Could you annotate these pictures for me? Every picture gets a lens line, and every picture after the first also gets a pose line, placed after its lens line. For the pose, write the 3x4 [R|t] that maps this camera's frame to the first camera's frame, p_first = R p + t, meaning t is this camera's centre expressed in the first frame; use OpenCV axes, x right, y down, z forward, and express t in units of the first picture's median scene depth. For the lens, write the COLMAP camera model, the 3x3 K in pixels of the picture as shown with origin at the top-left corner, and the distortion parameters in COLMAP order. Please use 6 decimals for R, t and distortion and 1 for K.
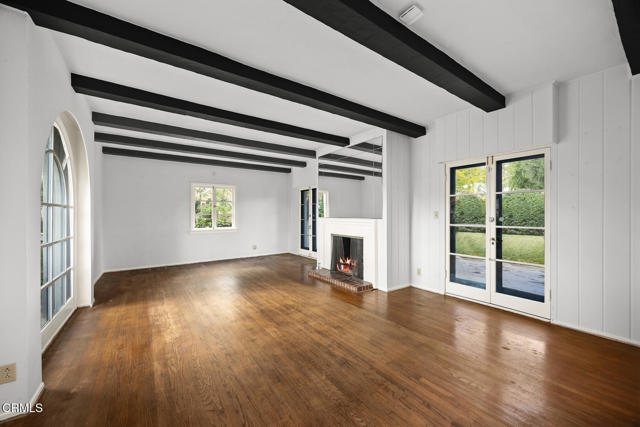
lens RADIAL K [[248.3, 0, 316.5], [0, 248.3, 213.3], [0, 0, 1]] dist [0.000657, 0.000238]
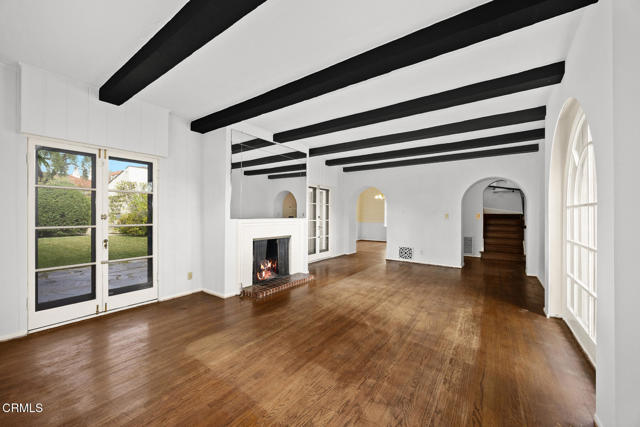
lens RADIAL K [[248.3, 0, 317.2], [0, 248.3, 213.8], [0, 0, 1]] dist [0.000657, 0.000238]
pose [[-0.330181, 0.000431, 0.943918, -0.818934], [-0.012195, 0.999914, -0.004723, 0.004305], [-0.943839, -0.013070, -0.330147, 1.147471]]
